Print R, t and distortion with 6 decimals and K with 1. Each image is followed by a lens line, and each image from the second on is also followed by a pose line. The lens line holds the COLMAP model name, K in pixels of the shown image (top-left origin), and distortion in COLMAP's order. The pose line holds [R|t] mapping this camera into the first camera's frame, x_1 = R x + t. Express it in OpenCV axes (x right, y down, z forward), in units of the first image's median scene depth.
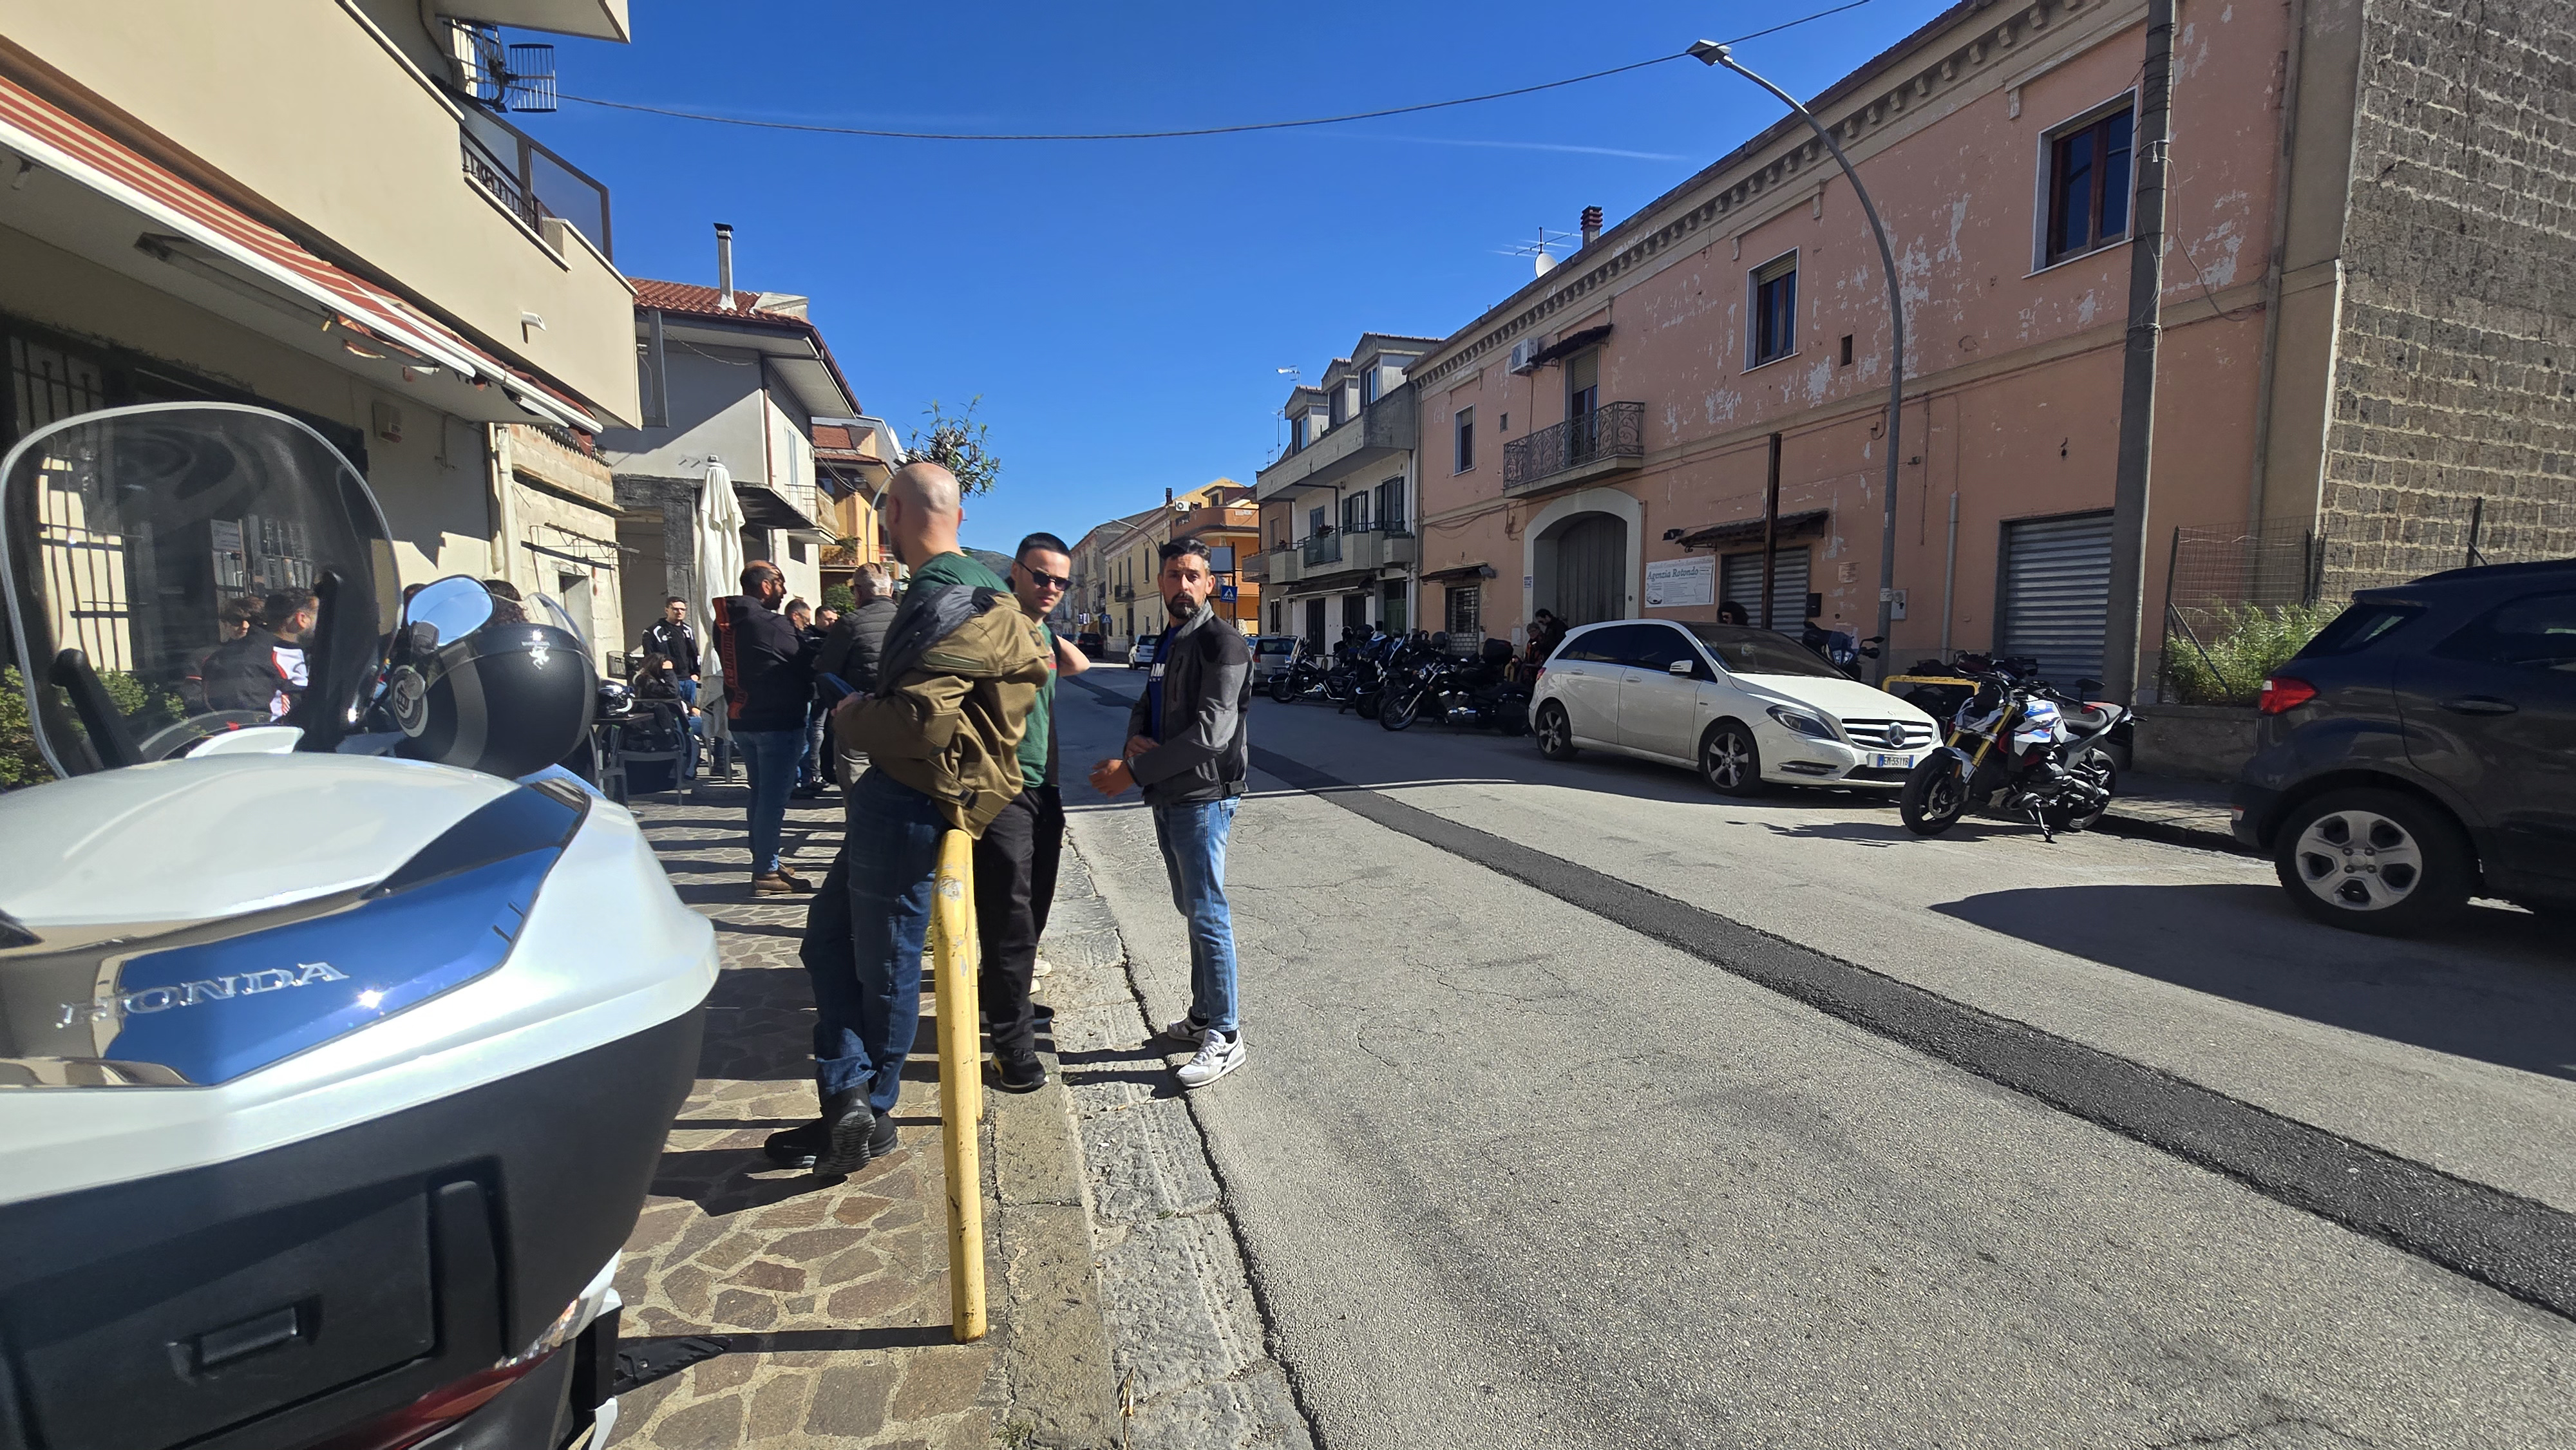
lens RADIAL K [[1061.4, 0, 1289.3], [0, 1061.4, 738.1], [0, 0, 1]] dist [-0.004714, 0.003906]
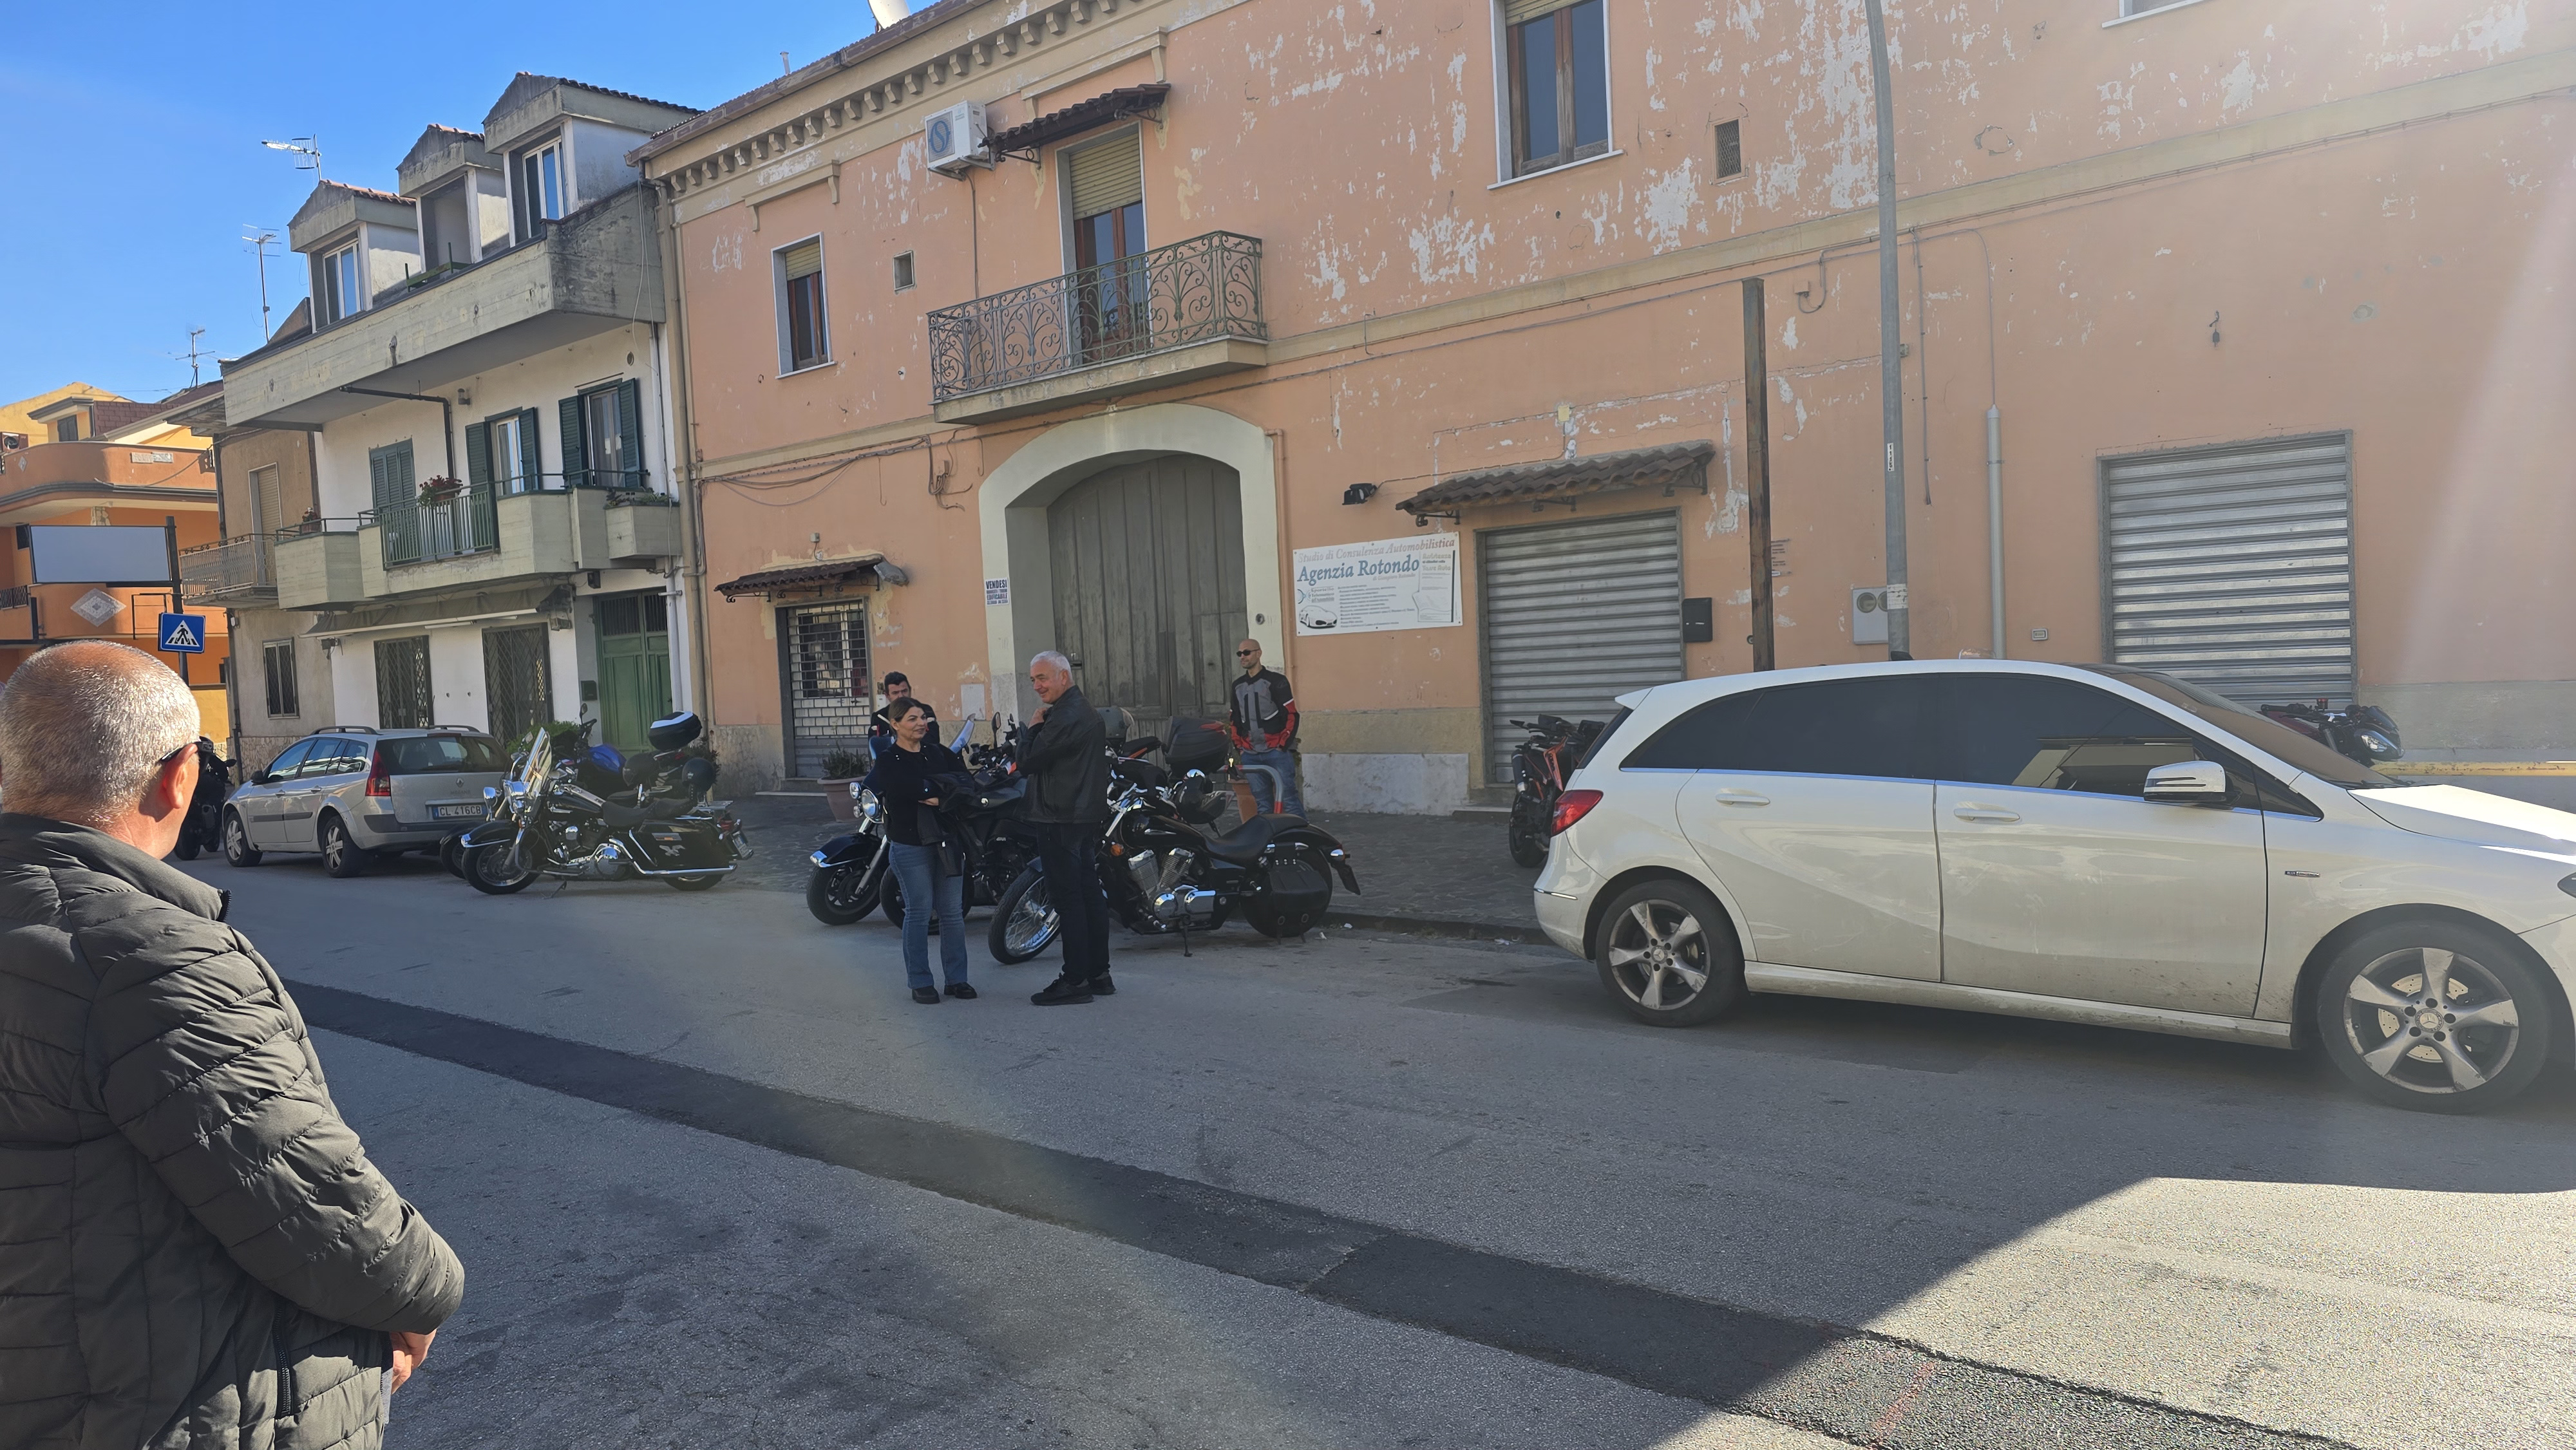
lens RADIAL K [[1739.7, 0, 1276.1], [0, 1739.7, 743.9], [0, 0, 1]] dist [0.070168, -0.077812]
pose [[0.847079, -0.063282, 0.527686, -0.186984], [0.095932, 0.994783, -0.034700, -0.065999], [-0.522737, 0.080016, 0.848730, 0.455890]]
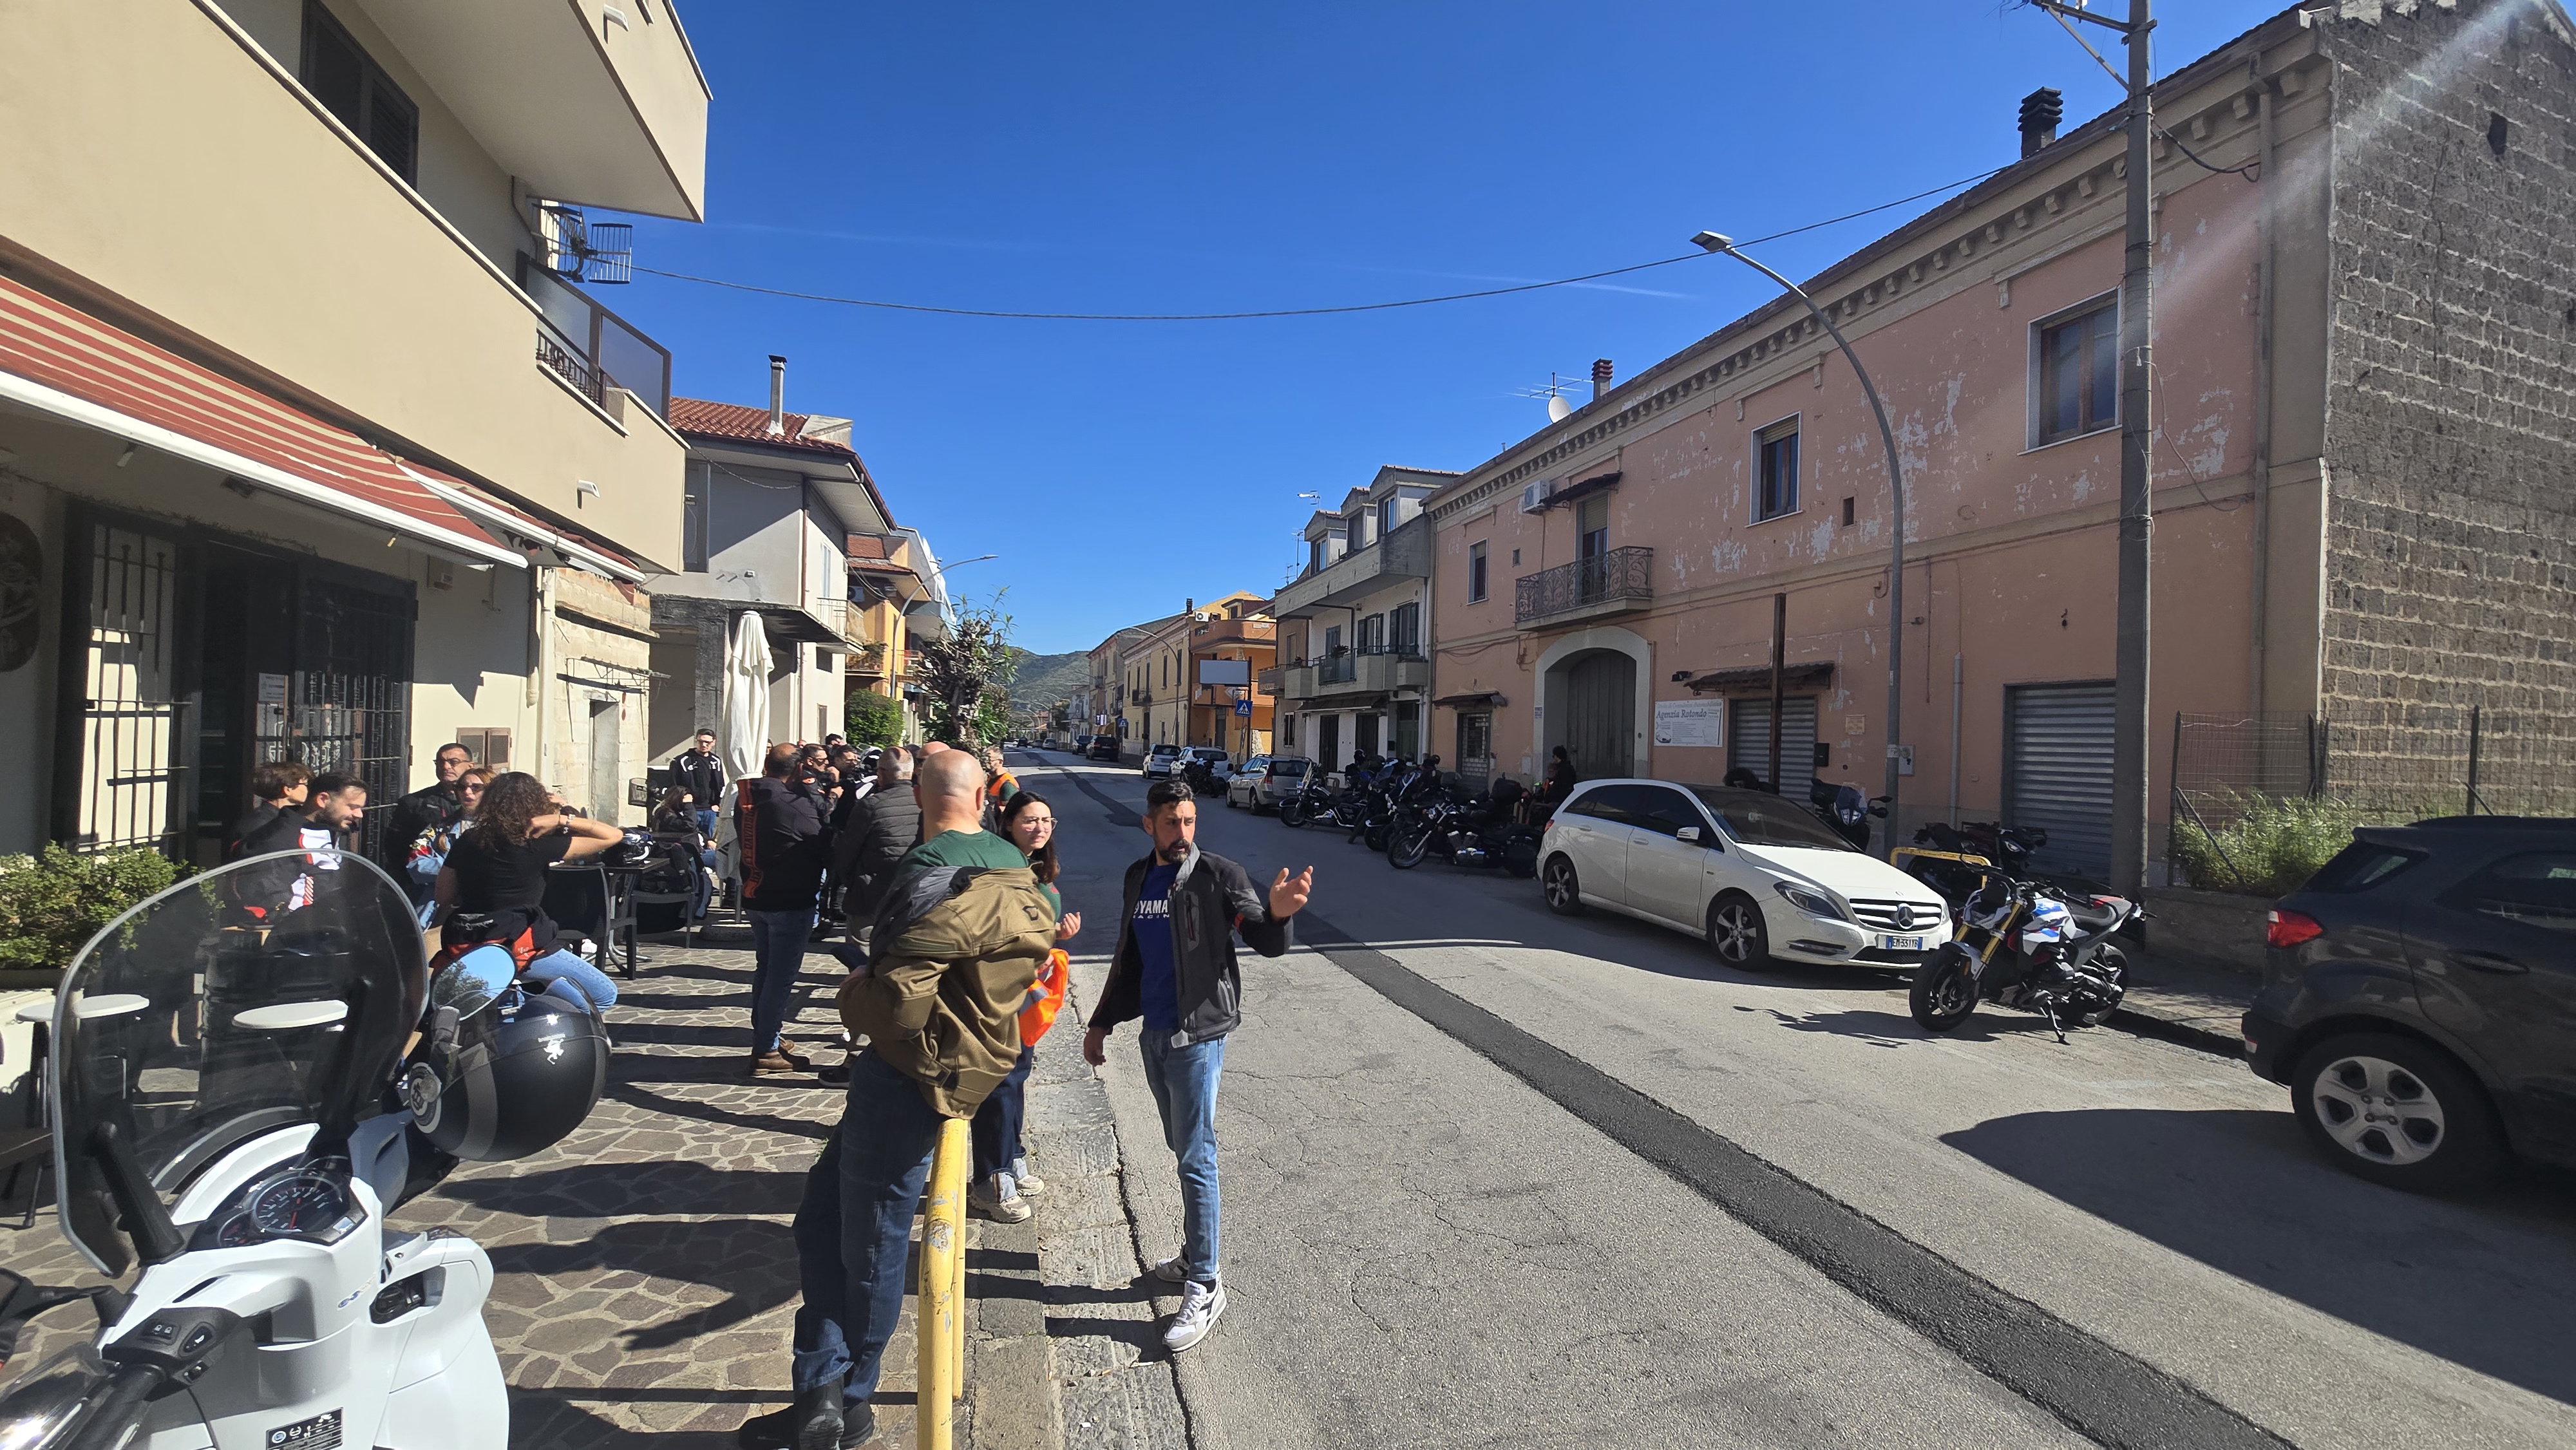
lens RADIAL K [[1053.8, 0, 1292.0], [0, 1053.8, 733.3], [0, 0, 1]] dist [0.000620, 0.000831]
pose [[0.999493, 0.029919, -0.010920, 0.001459], [-0.030861, 0.994525, -0.099834, -0.036913], [0.007873, 0.100121, 0.994944, -0.005403]]
